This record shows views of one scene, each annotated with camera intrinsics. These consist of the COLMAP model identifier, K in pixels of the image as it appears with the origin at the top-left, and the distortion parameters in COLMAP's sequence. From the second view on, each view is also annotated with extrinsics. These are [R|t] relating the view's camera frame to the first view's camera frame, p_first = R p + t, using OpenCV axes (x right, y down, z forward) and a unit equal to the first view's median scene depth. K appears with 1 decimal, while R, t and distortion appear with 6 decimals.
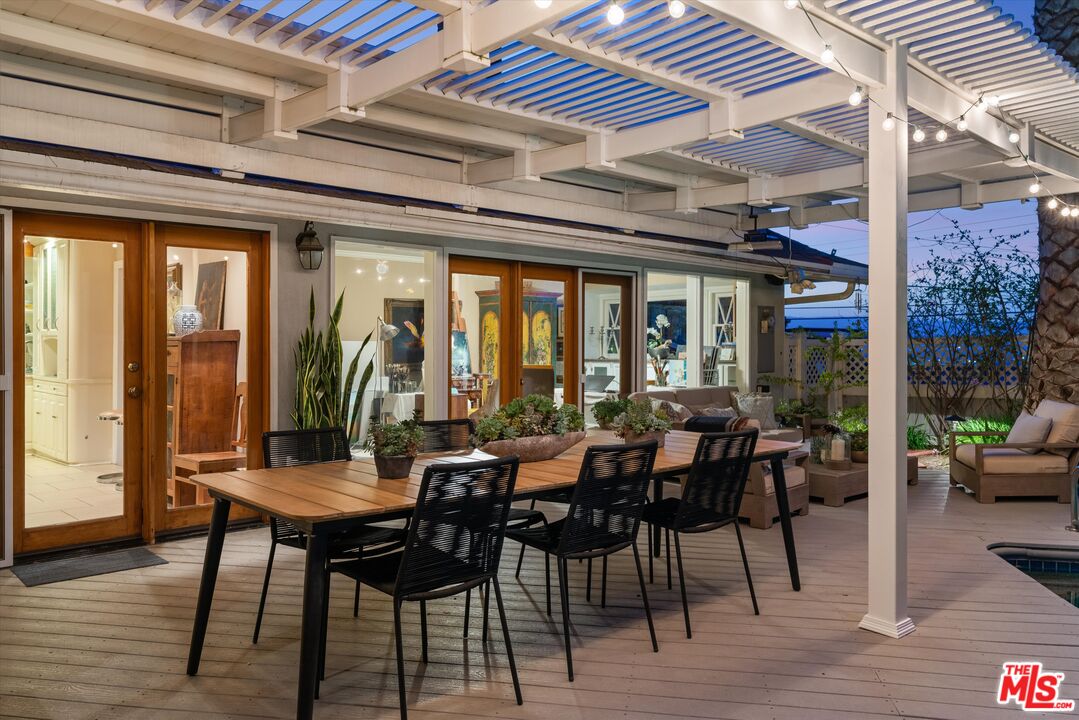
lens RADIAL K [[800.5, 0, 539.5], [0, 800.5, 360.0], [0, 0, 1]] dist [-0.001999, -0.001384]
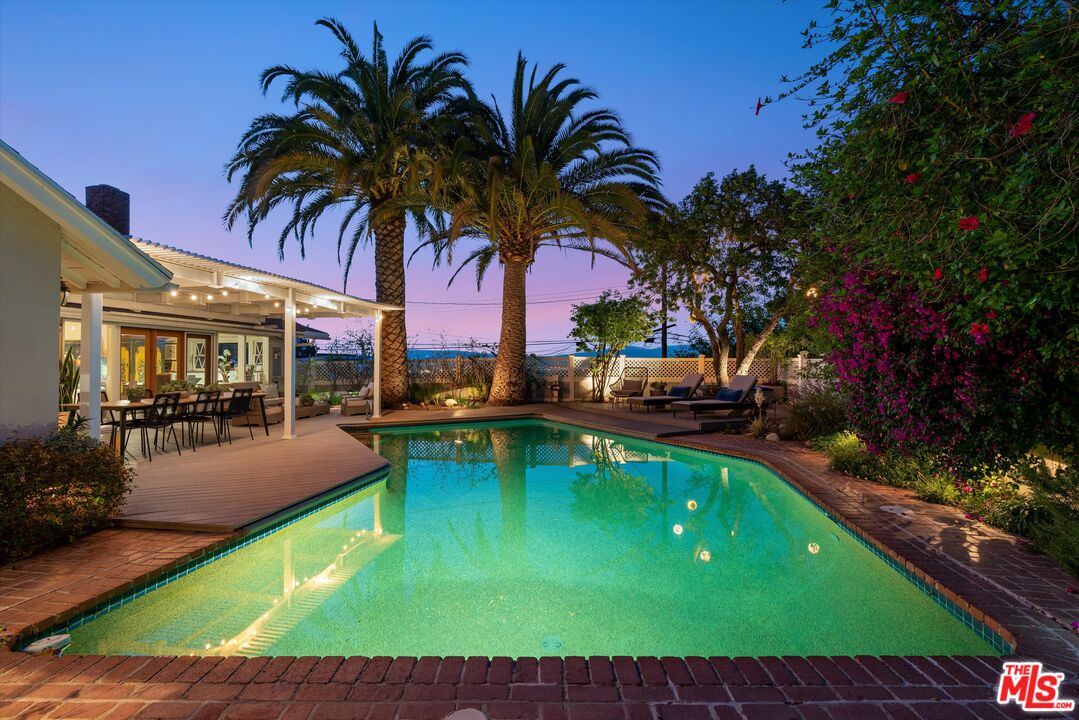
lens RADIAL K [[498.9, 0, 513.4], [0, 498.9, 355.6], [0, 0, 1]] dist [-0.001041, -0.000232]
pose [[0.786403, 0.007618, 0.617667, -0.078596], [0.012121, 0.999541, -0.027760, 0.005570], [-0.617595, 0.029317, 0.785950, -0.609839]]
